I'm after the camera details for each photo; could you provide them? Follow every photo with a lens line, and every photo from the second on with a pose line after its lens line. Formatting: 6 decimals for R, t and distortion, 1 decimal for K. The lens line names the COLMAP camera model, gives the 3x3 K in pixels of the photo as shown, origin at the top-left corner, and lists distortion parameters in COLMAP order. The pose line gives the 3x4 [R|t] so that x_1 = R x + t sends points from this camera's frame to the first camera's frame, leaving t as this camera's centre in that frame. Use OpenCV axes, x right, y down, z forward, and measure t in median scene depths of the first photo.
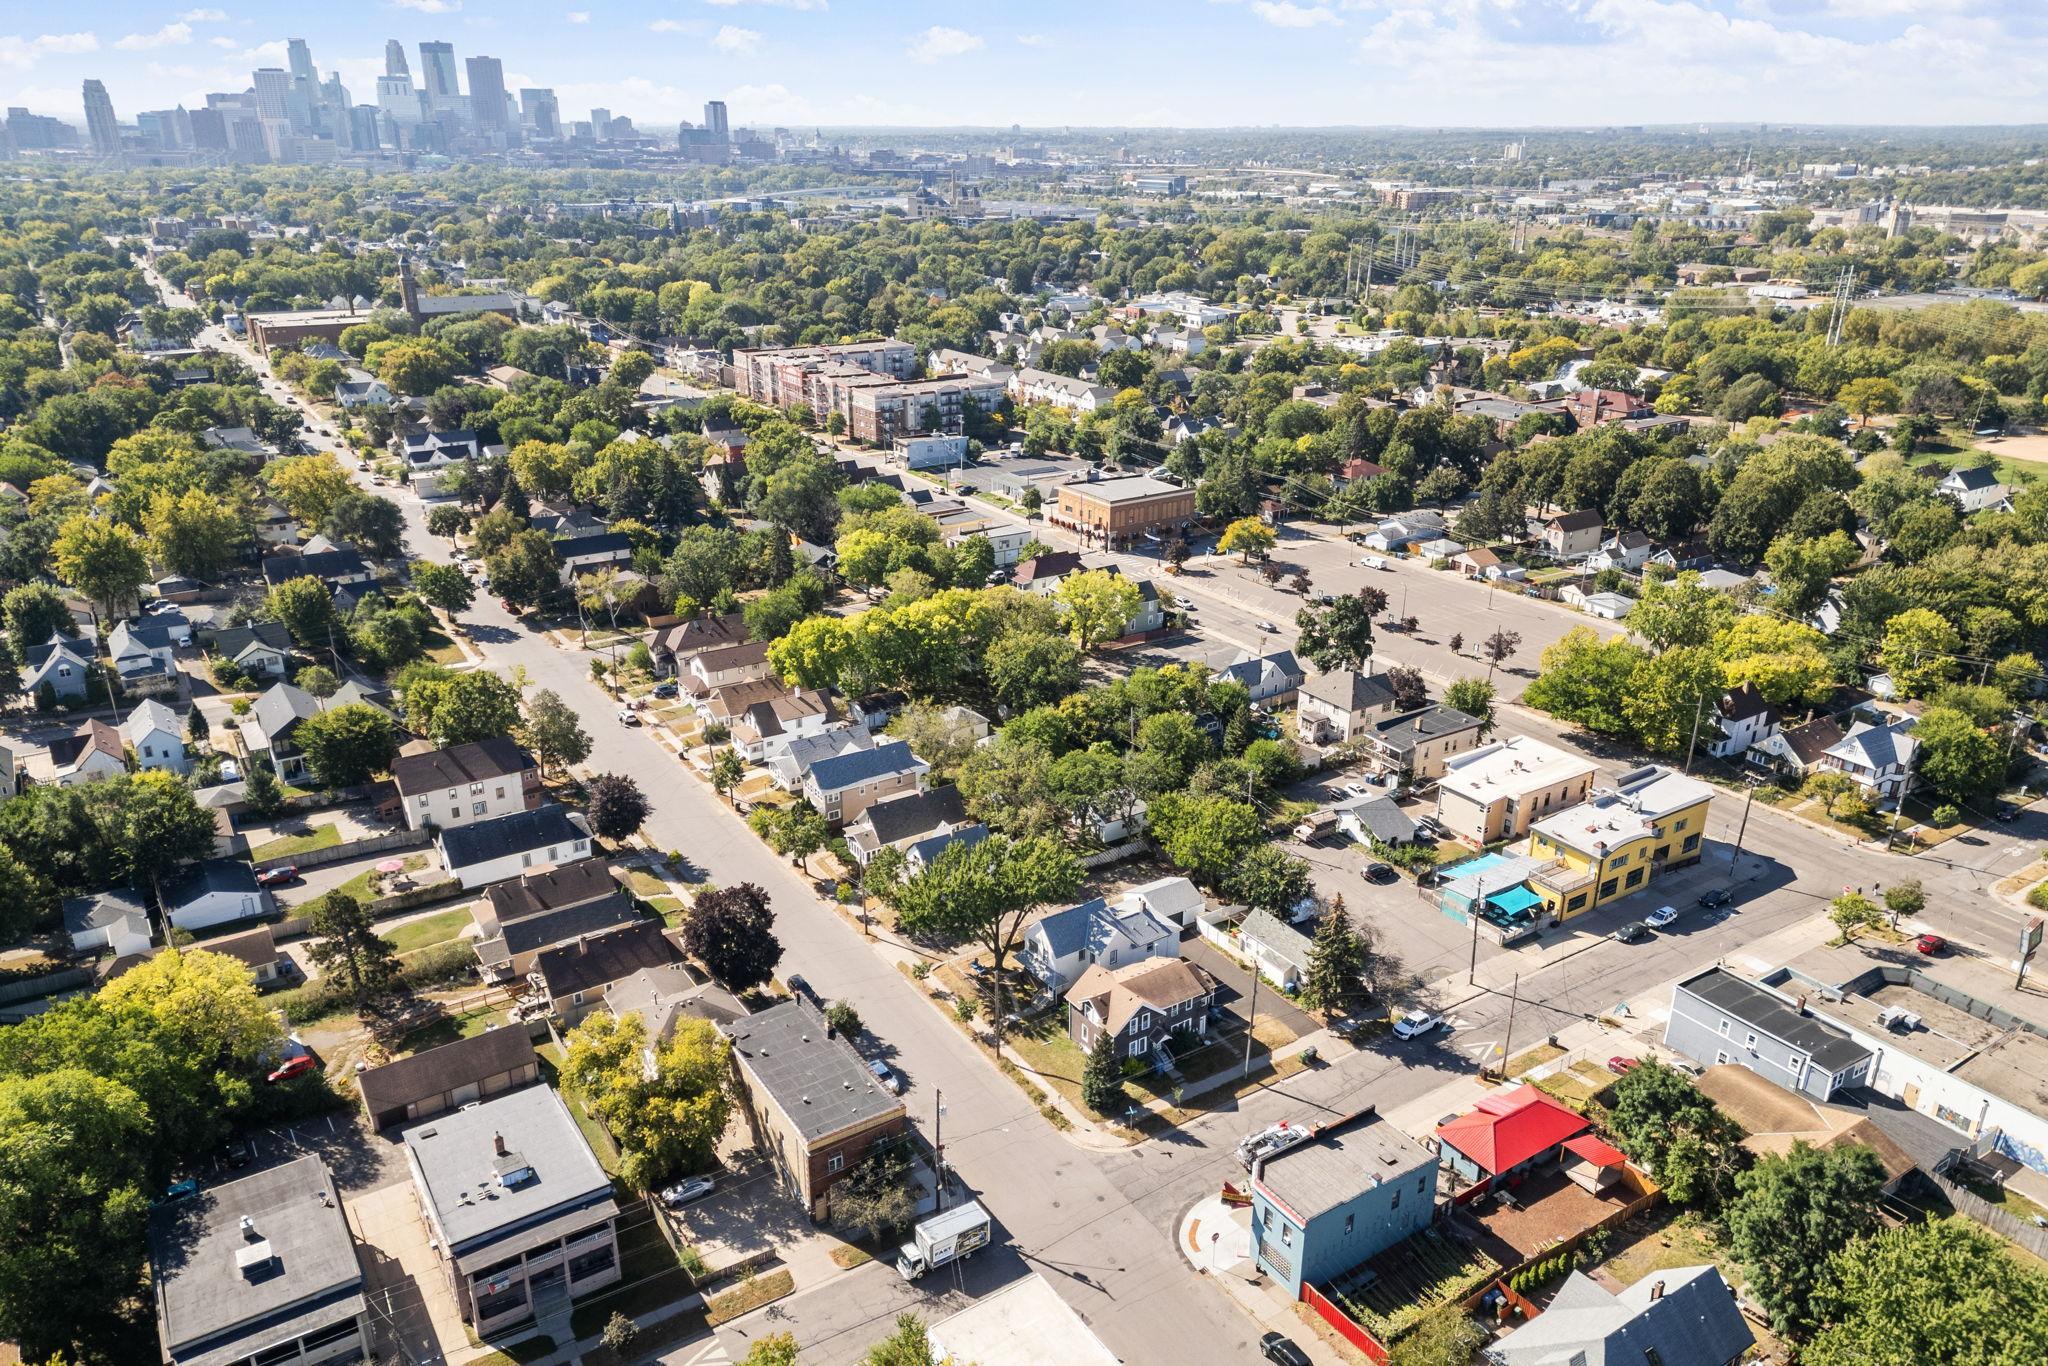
lens RADIAL K [[1417.8, 0, 1016.6], [0, 1417.8, 760.9], [0, 0, 1]] dist [0.098524, -0.097171]
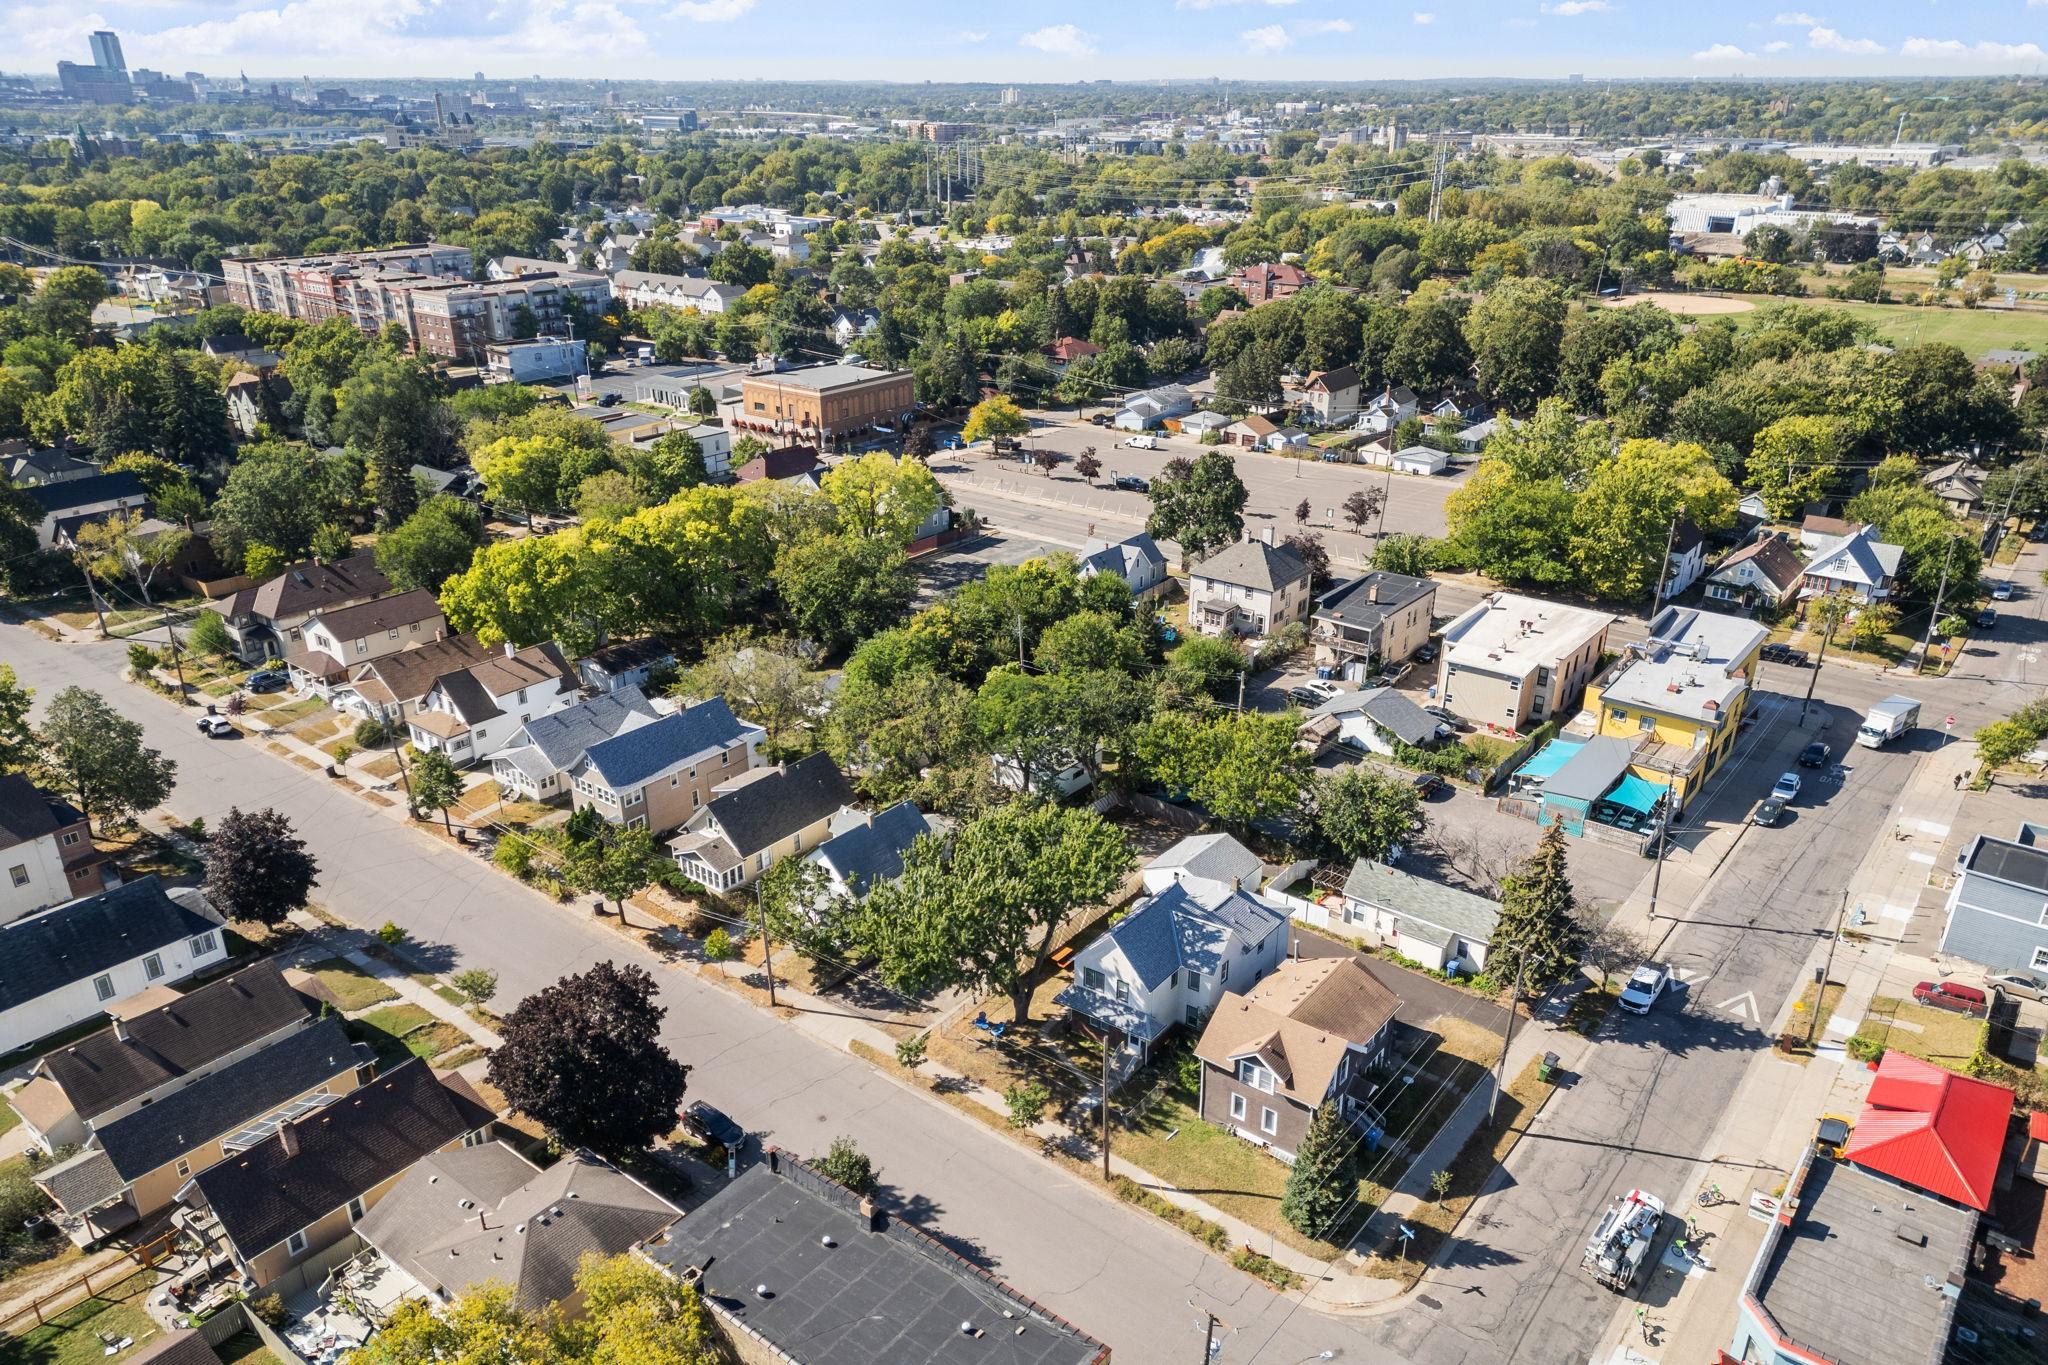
lens RADIAL K [[1409.7, 0, 1017.0], [0, 1409.7, 802.0], [0, 0, 1]] dist [0.071642, -0.053636]
pose [[0.947331, -0.147839, 0.284090, -0.125081], [0.133663, 0.988638, 0.068768, 0.006330], [-0.291029, -0.027174, 0.956328, 0.297559]]
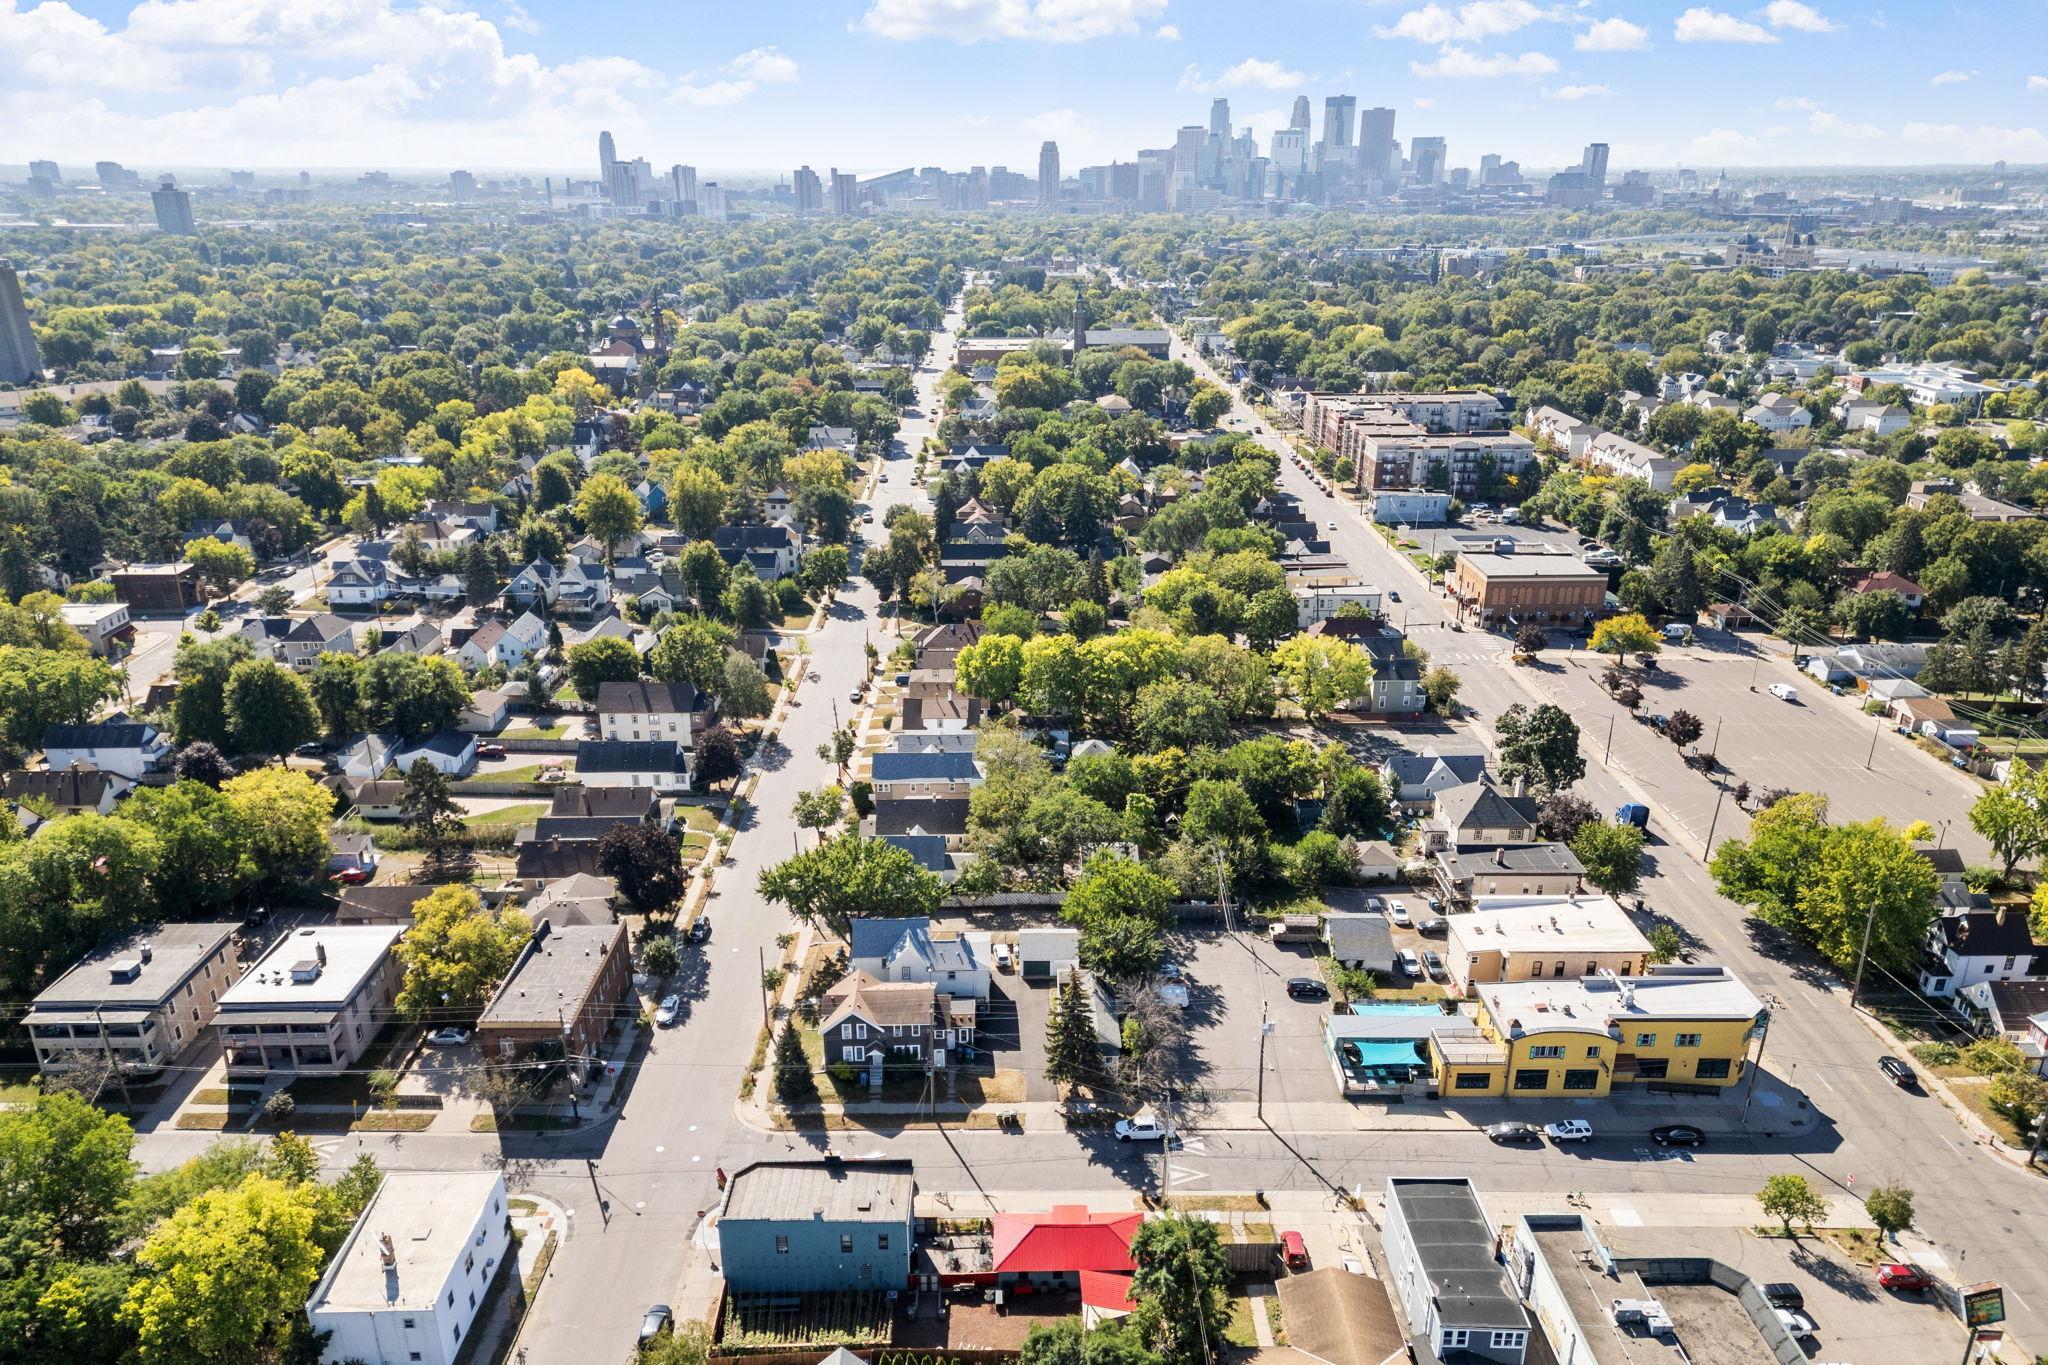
lens RADIAL K [[1409.7, 0, 1017.0], [0, 1409.7, 802.0], [0, 0, 1]] dist [0.071642, -0.053636]
pose [[0.841239, 0.215382, -0.495910, 0.422320], [-0.215286, 0.974817, 0.058178, -0.041351], [0.495952, 0.057821, 0.866423, 0.097582]]
